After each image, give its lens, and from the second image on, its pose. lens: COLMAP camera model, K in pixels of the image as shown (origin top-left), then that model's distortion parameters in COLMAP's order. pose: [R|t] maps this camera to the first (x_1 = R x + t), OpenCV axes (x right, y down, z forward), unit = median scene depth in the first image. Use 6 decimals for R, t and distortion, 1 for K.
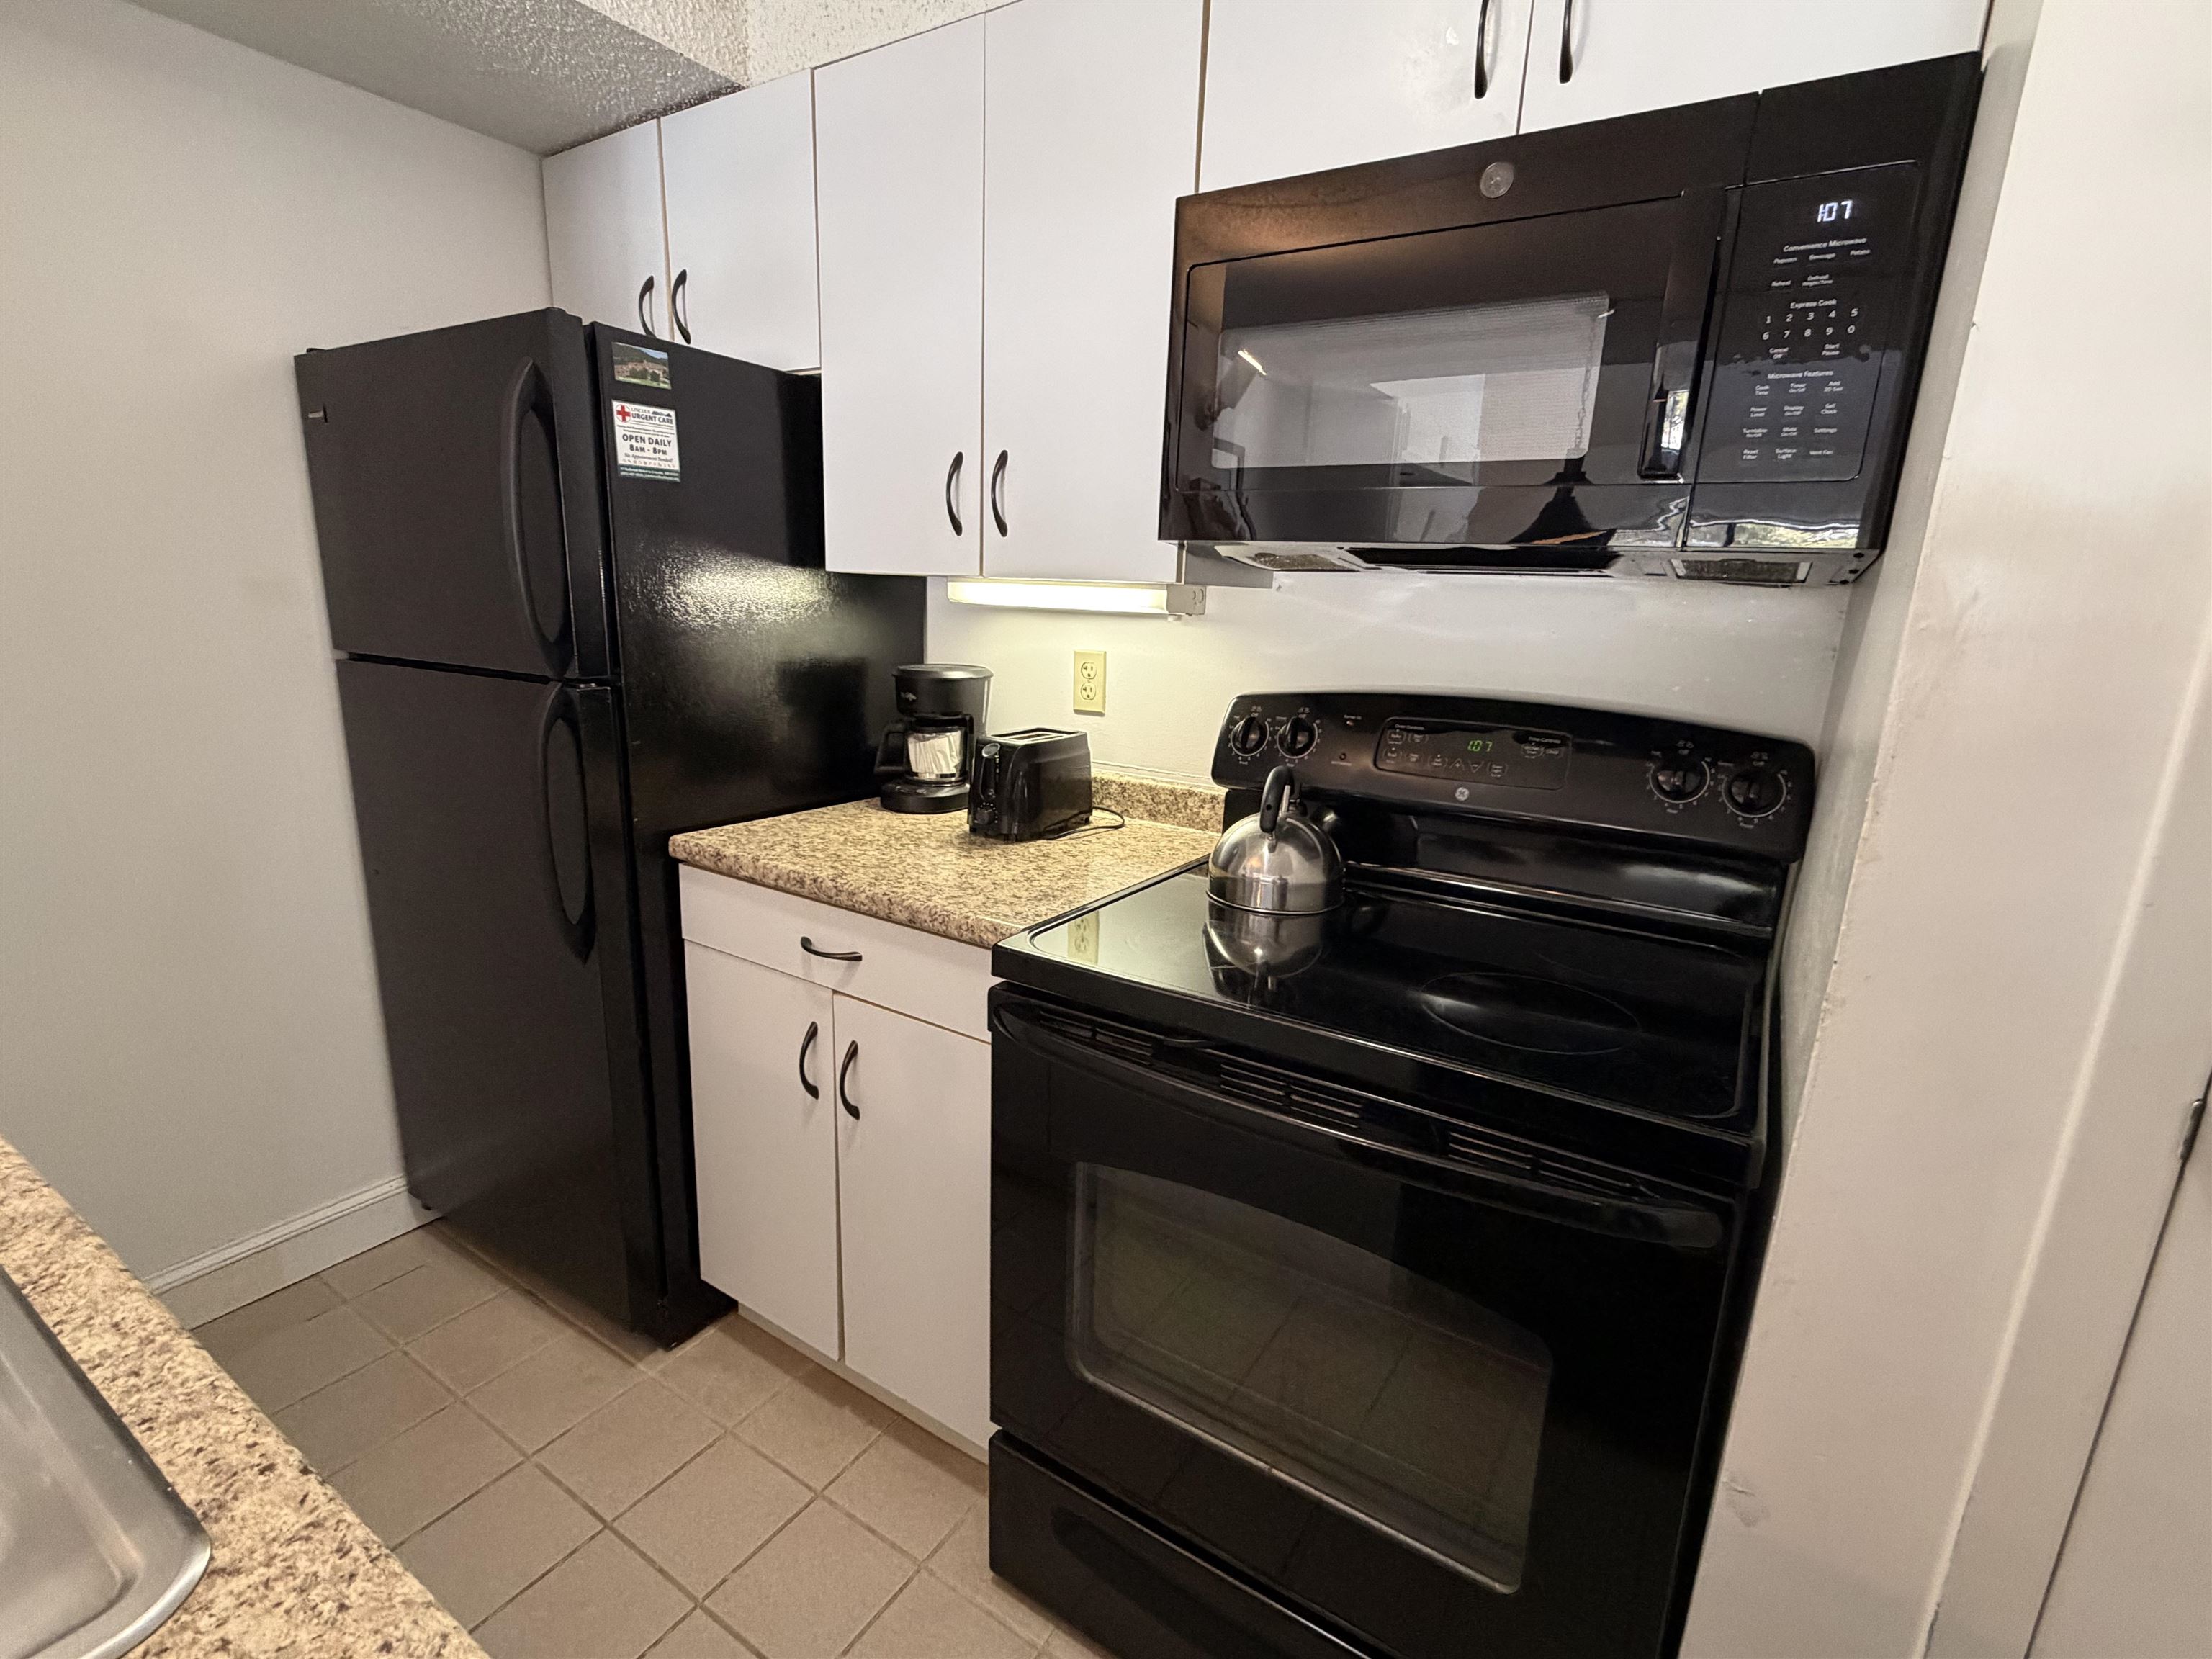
lens RADIAL K [[1011.9, 0, 1098.6], [0, 1011.9, 829.7], [0, 0, 1]] dist [0.001205, -0.000911]
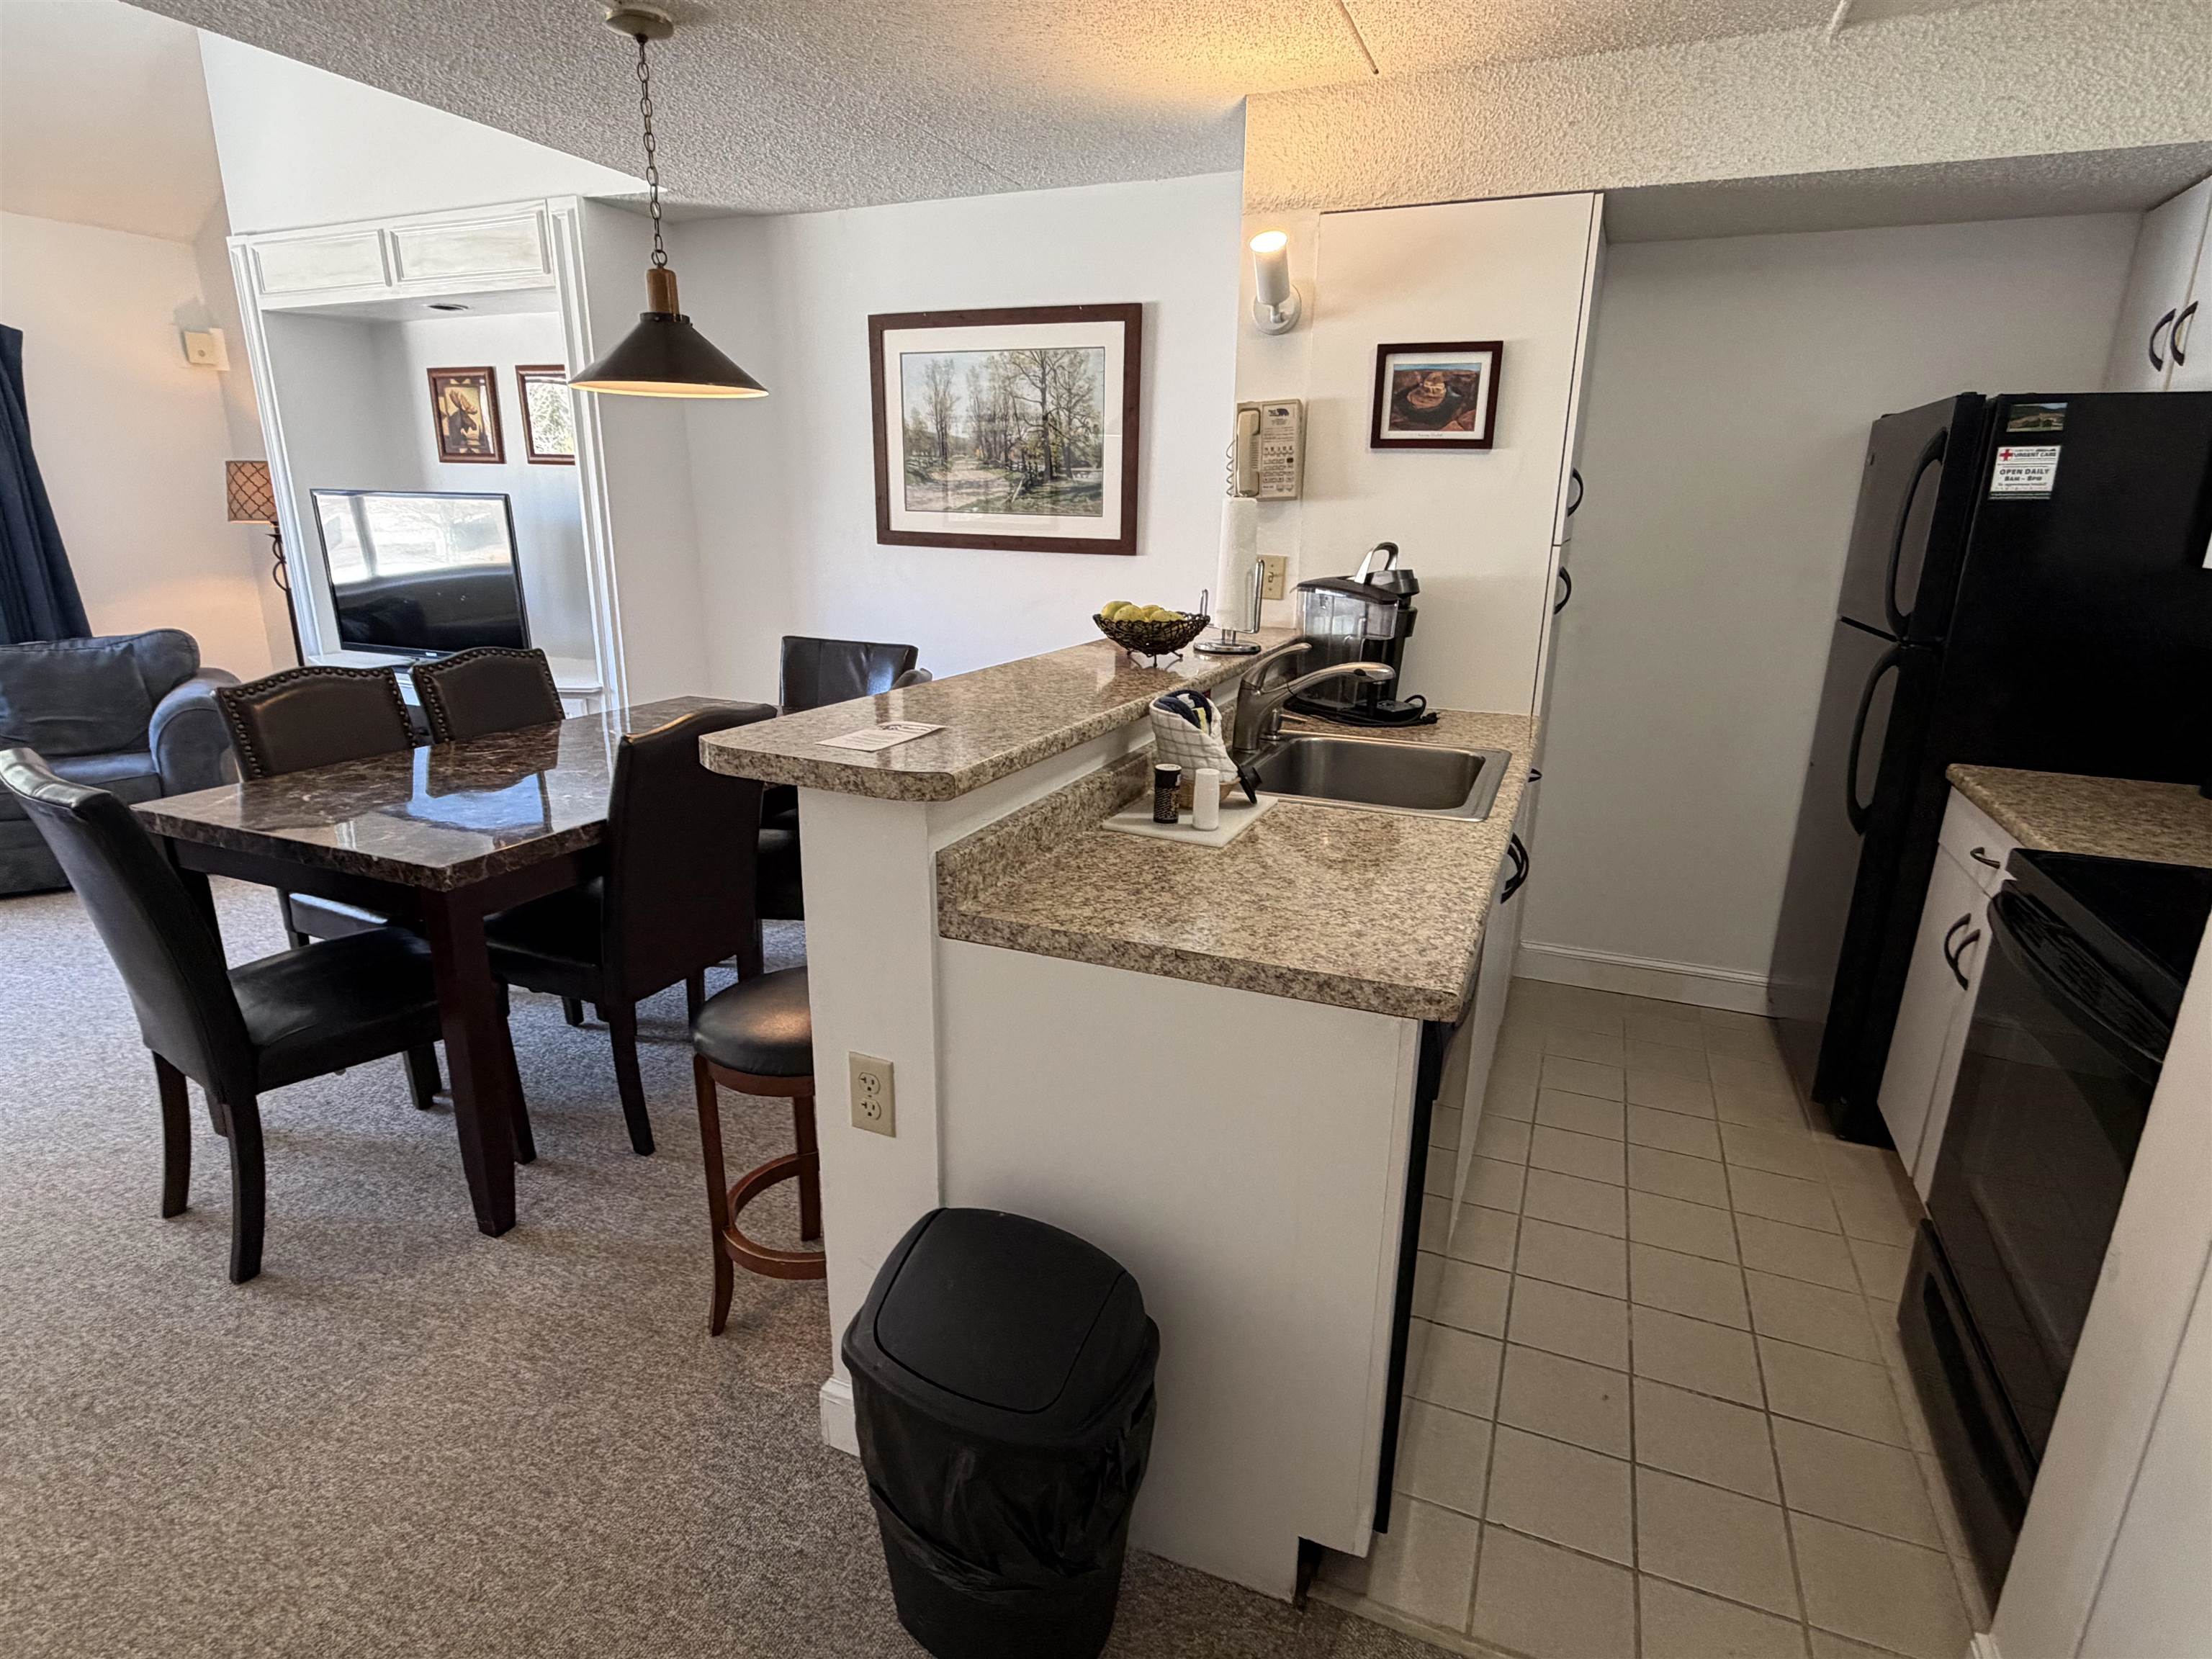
lens RADIAL K [[1154.8, 0, 1095.1], [0, 1154.8, 830.0], [0, 0, 1]] dist [0.003421, -0.000303]
pose [[0.160412, 0.238490, -0.957805, 0.937290], [-0.235024, 0.951691, 0.197606, 0.057107], [0.958661, 0.193409, 0.208714, -0.415591]]
